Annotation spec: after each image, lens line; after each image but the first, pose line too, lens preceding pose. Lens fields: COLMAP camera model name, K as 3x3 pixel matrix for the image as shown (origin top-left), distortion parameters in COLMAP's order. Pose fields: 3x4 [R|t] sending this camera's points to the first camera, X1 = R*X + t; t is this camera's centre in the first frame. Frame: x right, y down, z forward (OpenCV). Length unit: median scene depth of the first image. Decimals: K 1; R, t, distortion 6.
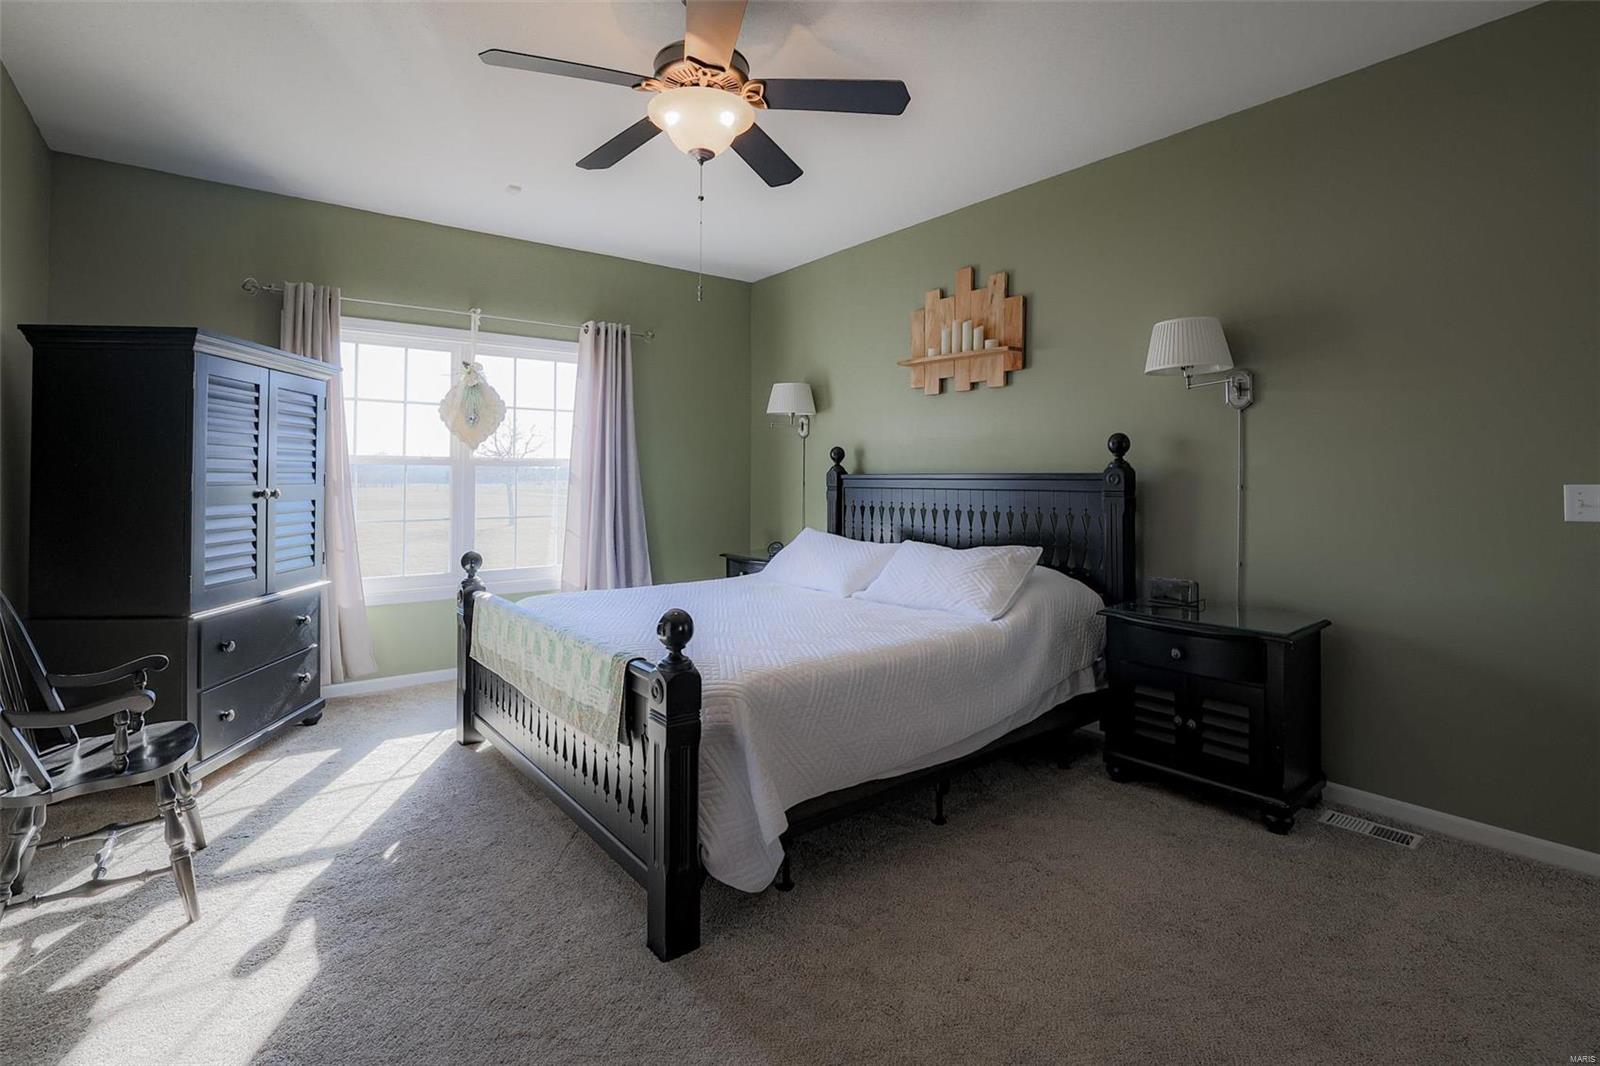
lens RADIAL K [[741.8, 0, 798.9], [0, 741.8, 472.2], [0, 0, 1]] dist [-0.031535, 0.000096]
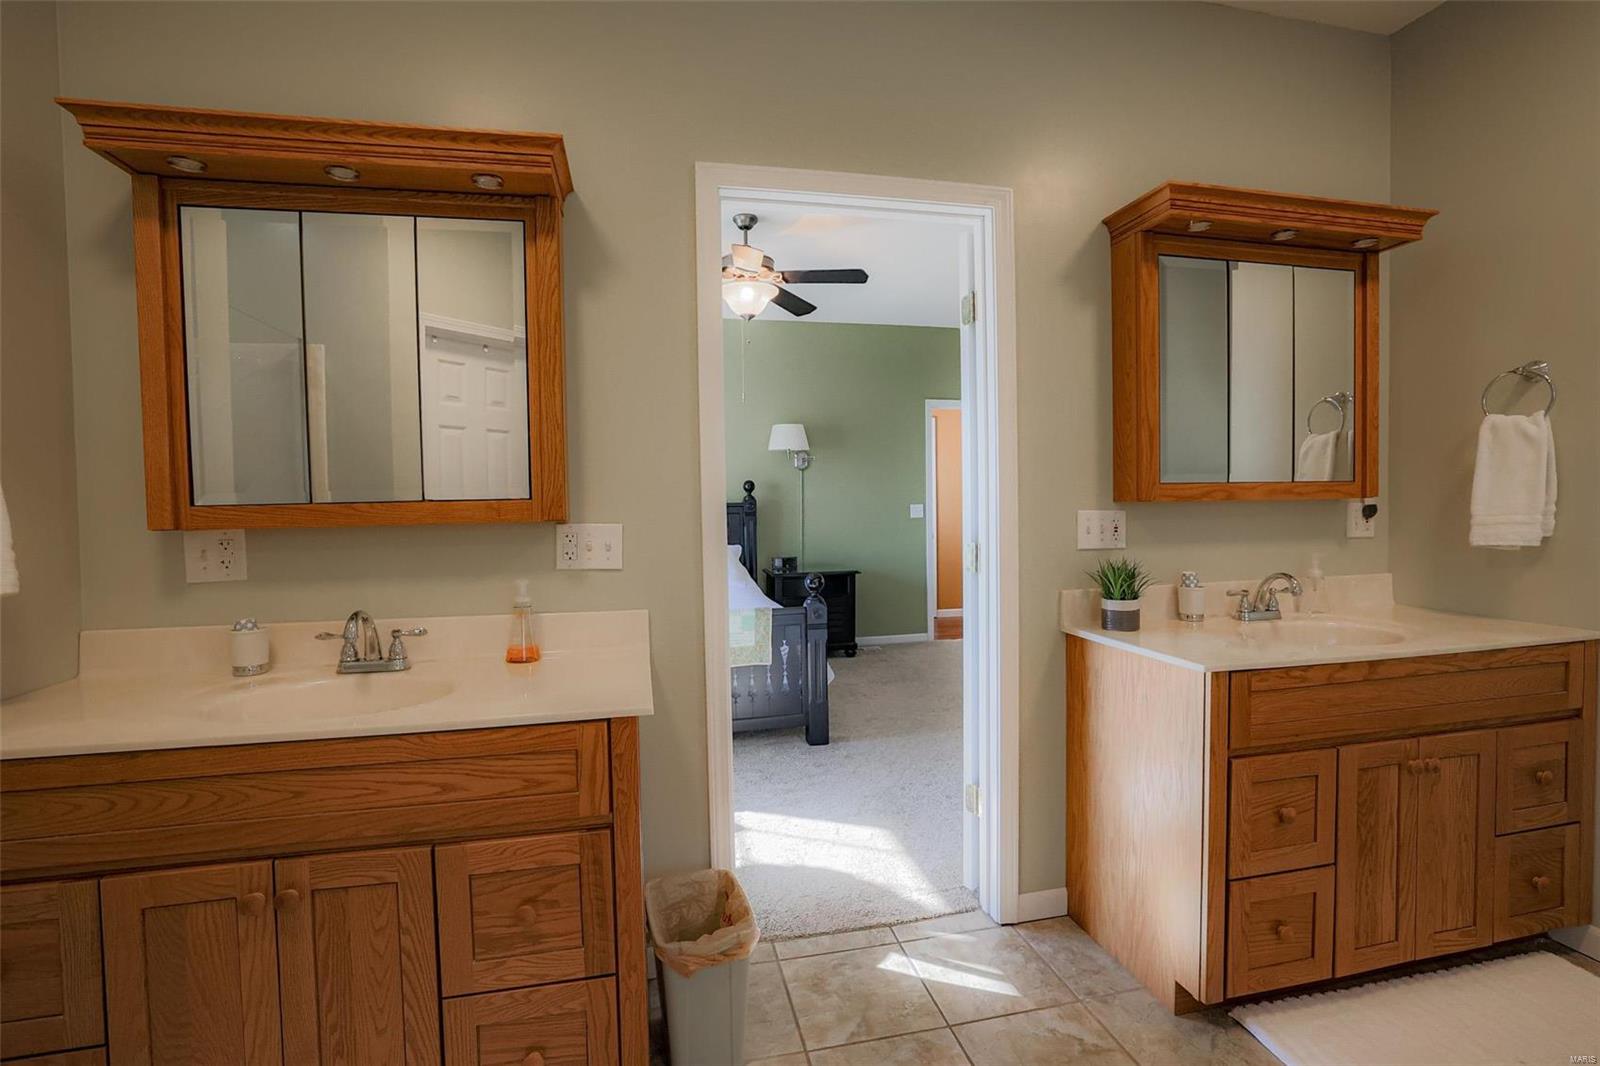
lens RADIAL K [[733.5, 0, 802.9], [0, 733.5, 523.2], [0, 0, 1]] dist [-0.052319, 0.022462]
pose [[0.434983, -0.034630, 0.899773, -0.925681], [0.013369, 0.999398, 0.032001, -0.002901], [-0.900340, -0.001891, 0.435184, 0.082943]]
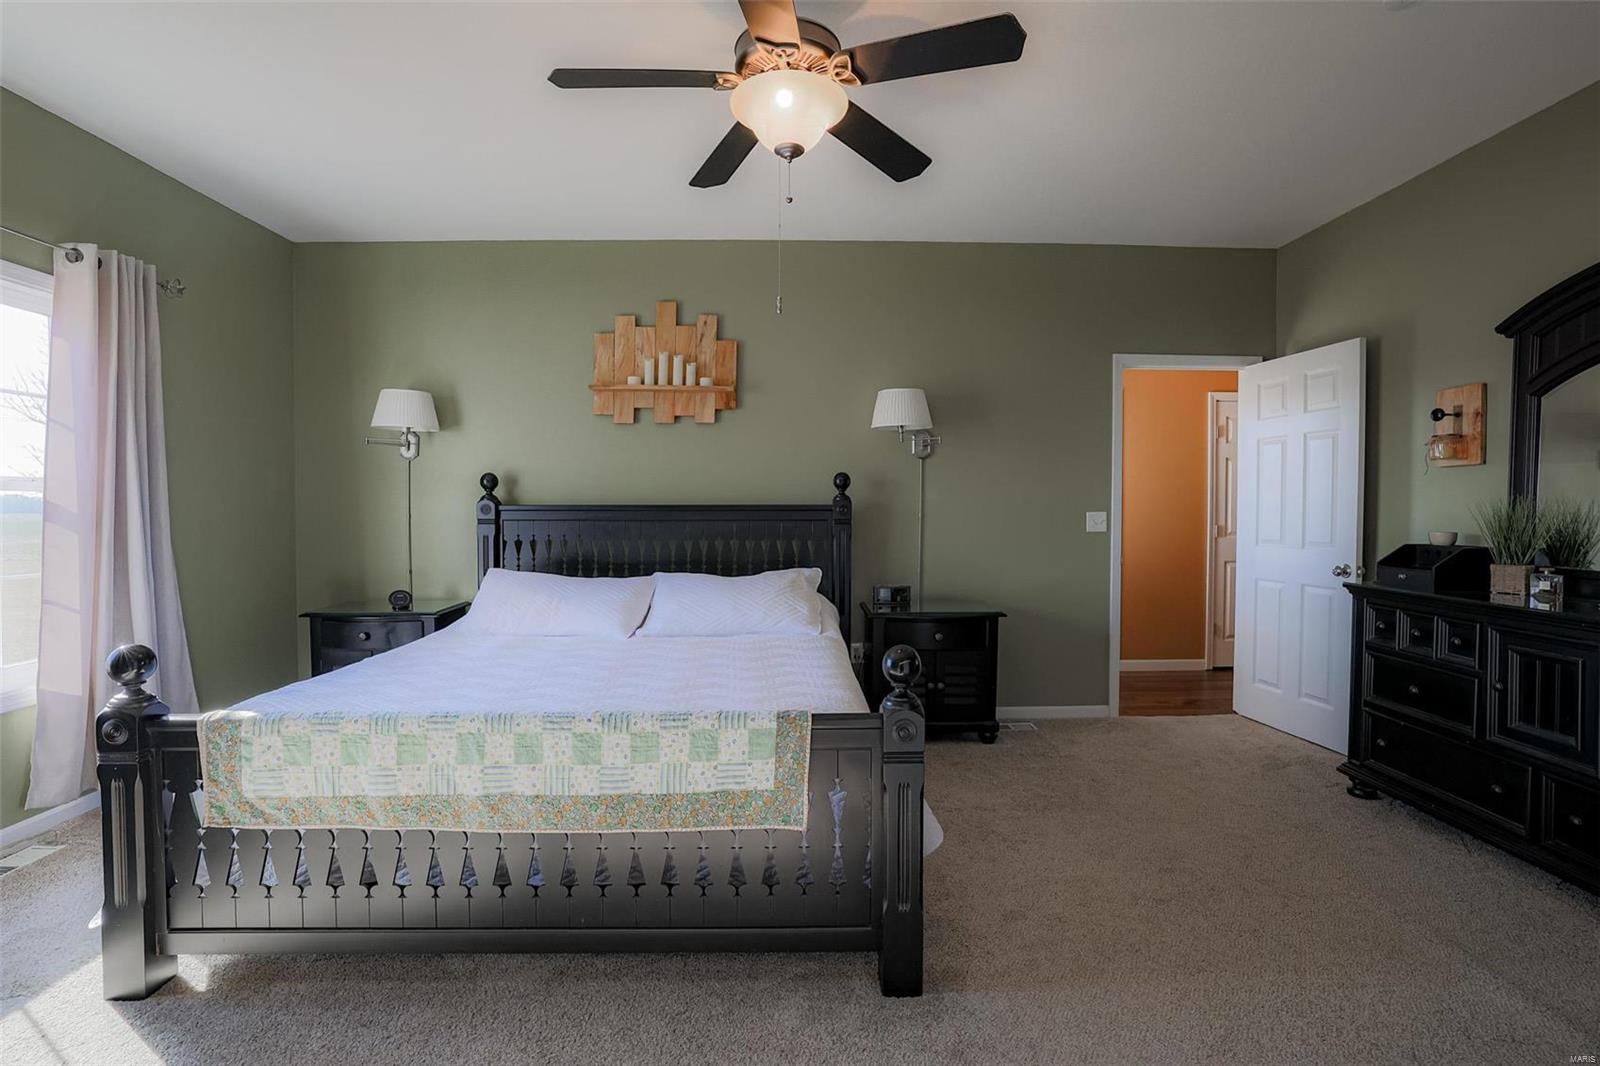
lens RADIAL K [[733.5, 0, 802.9], [0, 733.5, 523.2], [0, 0, 1]] dist [-0.052319, 0.022462]
pose [[0.609900, -0.018442, 0.792264, -0.477868], [-0.002625, 0.999677, 0.025291, 0.001447], [-0.792474, -0.017504, 0.609654, 0.248057]]
